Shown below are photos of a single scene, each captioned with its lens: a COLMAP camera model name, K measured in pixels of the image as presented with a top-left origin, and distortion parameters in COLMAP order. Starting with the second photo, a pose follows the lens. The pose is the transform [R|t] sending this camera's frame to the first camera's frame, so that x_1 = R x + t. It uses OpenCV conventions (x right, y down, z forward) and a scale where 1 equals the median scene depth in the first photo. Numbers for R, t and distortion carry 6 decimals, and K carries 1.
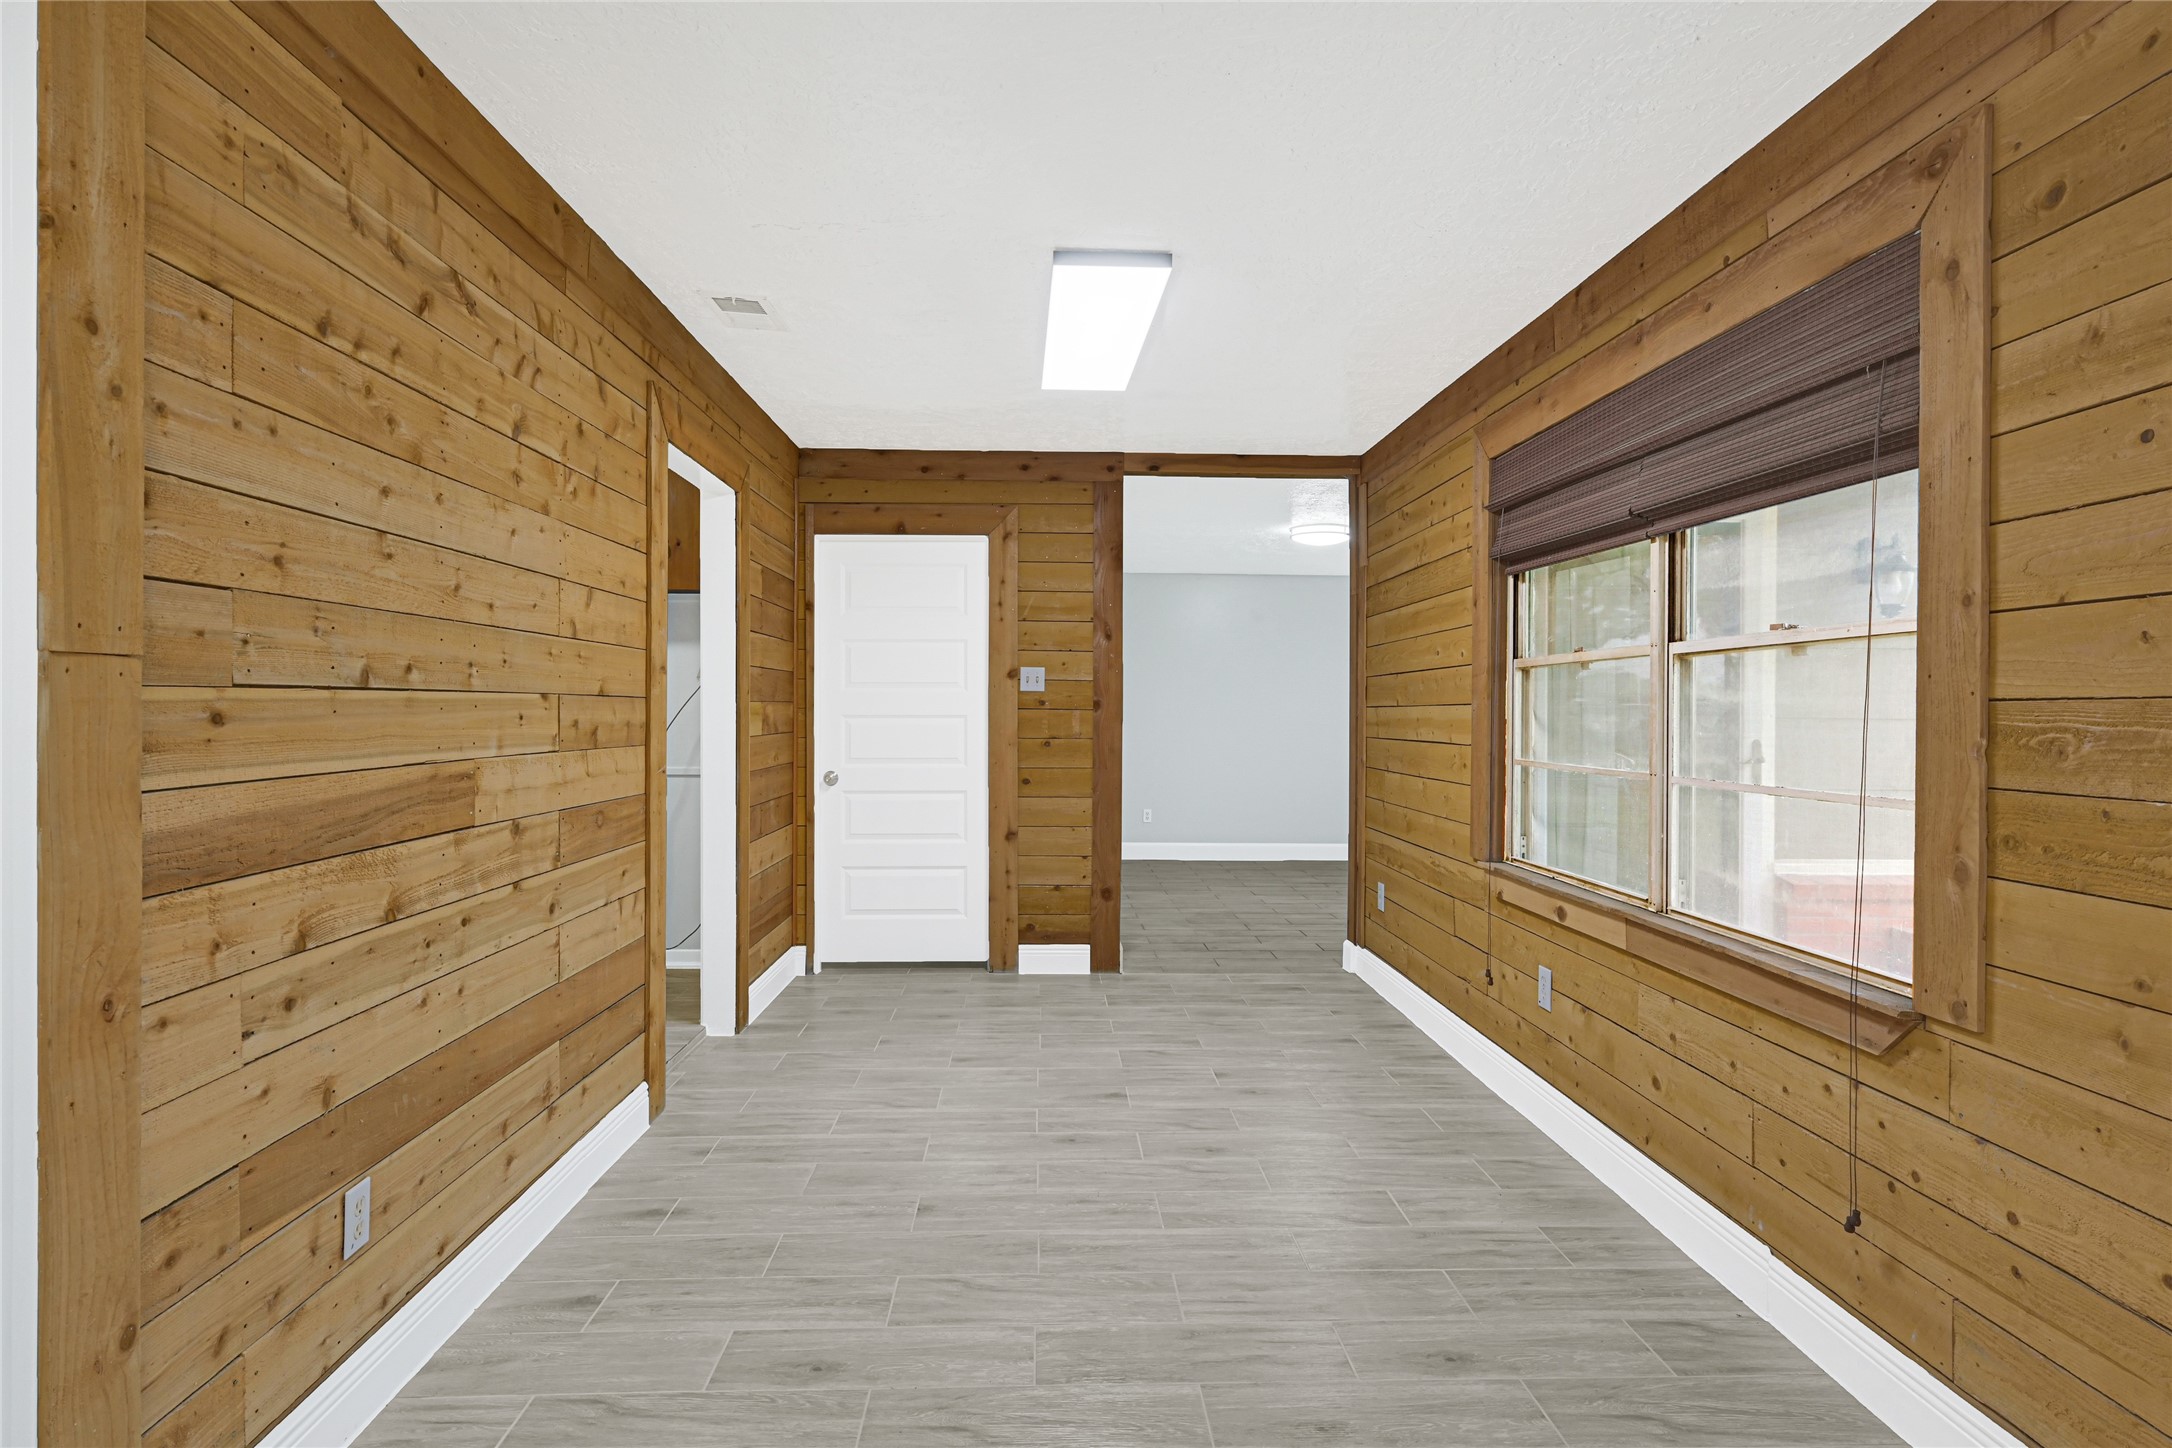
lens RADIAL K [[1084.8, 0, 1072.5], [0, 1084.8, 722.9], [0, 0, 1]] dist [-0.024696, -0.000027]
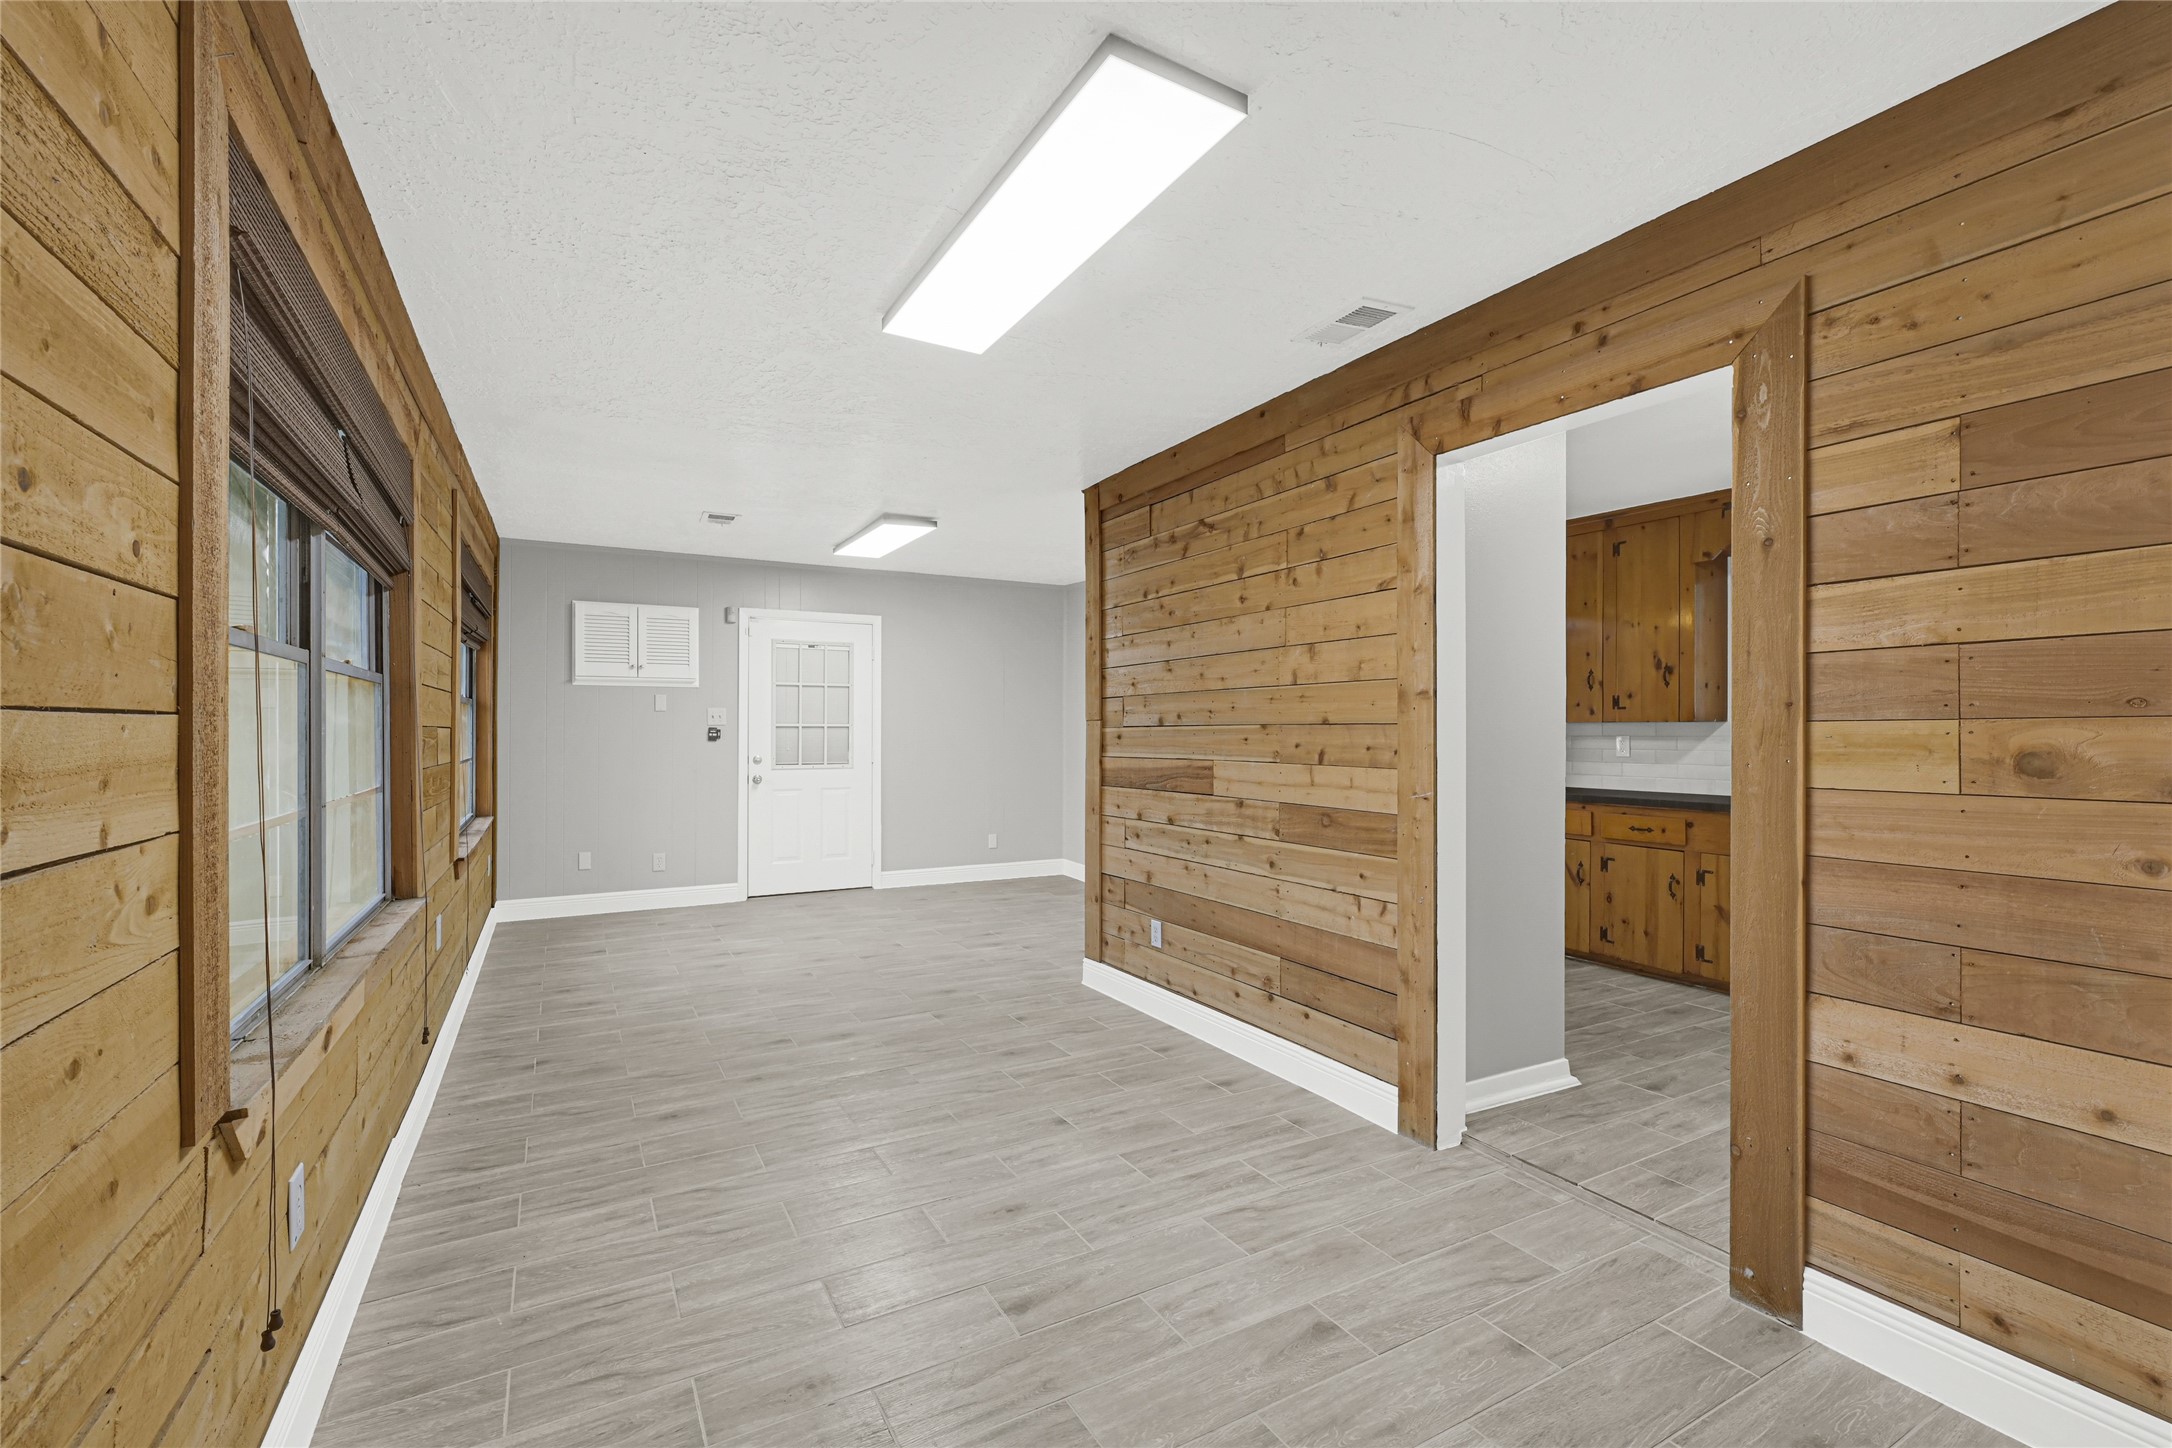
lens RADIAL K [[923.3, 0, 1090.3], [0, 923.3, 731.2], [0, 0, 1]] dist [-0.000947, -0.000086]
pose [[-0.880017, -0.004218, -0.474923, 0.433300], [-0.008416, 0.999942, 0.006715, -0.028480], [0.474867, 0.009906, -0.880002, 2.397492]]
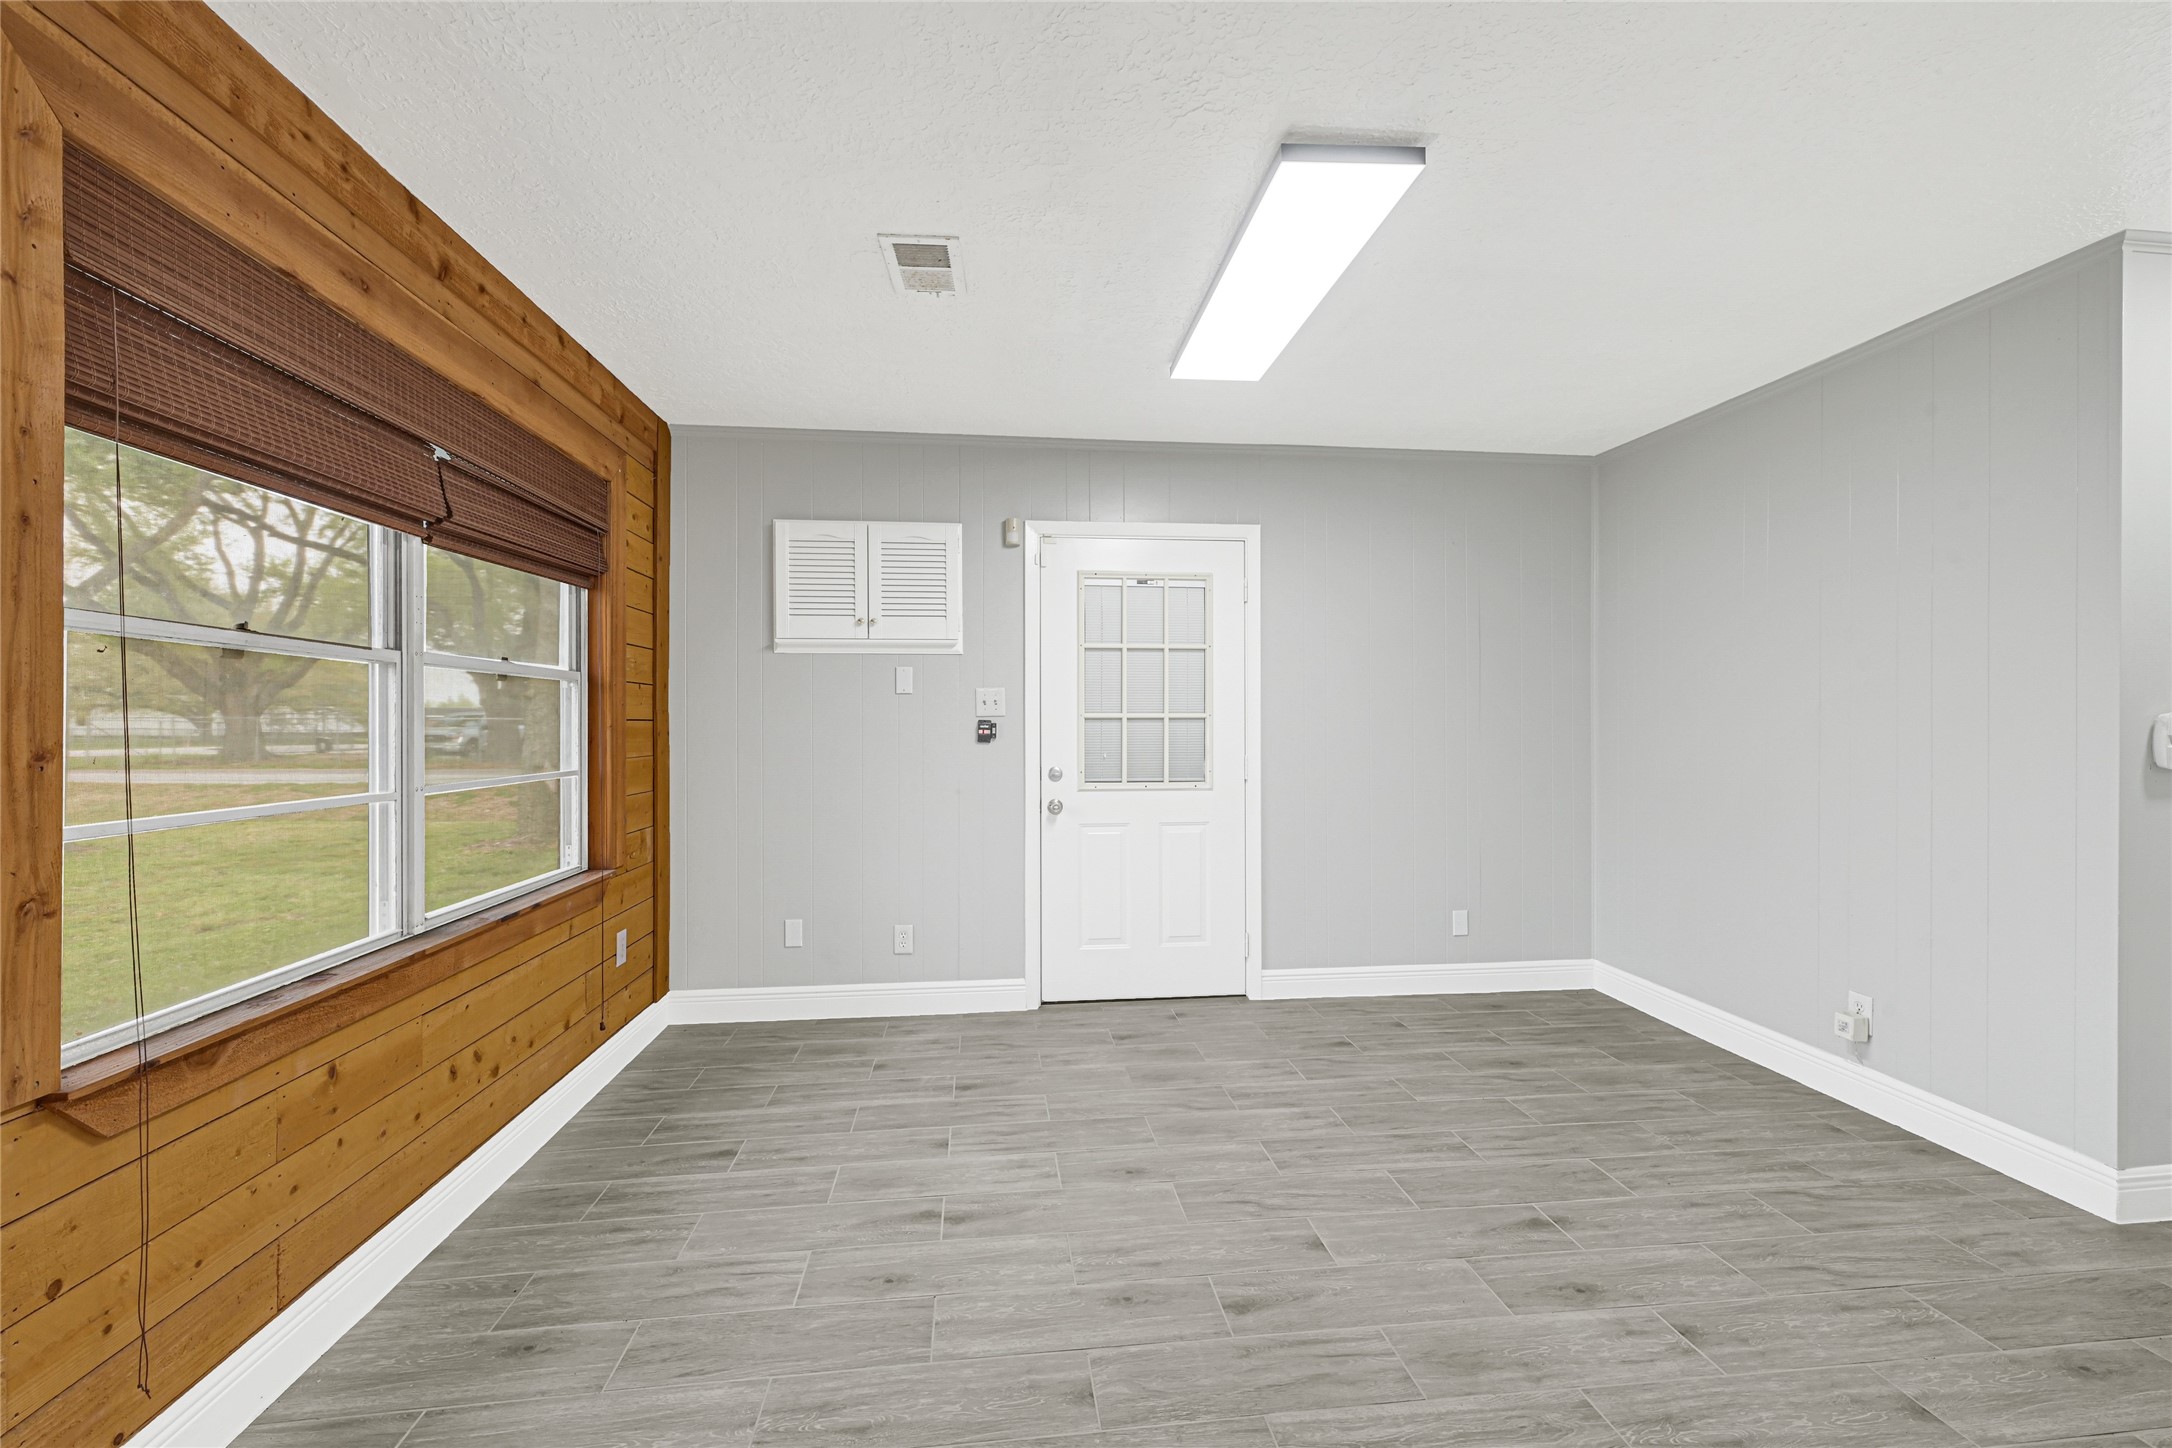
lens RADIAL K [[897.5, 0, 1092.8], [0, 897.5, 720.5], [0, 0, 1]] dist [-0.002470, 0.000300]
pose [[-0.996745, -0.002942, -0.080563, 0.416151], [-0.003735, 0.999946, 0.009690, -0.028403], [0.080530, 0.009959, -0.996702, 2.338109]]
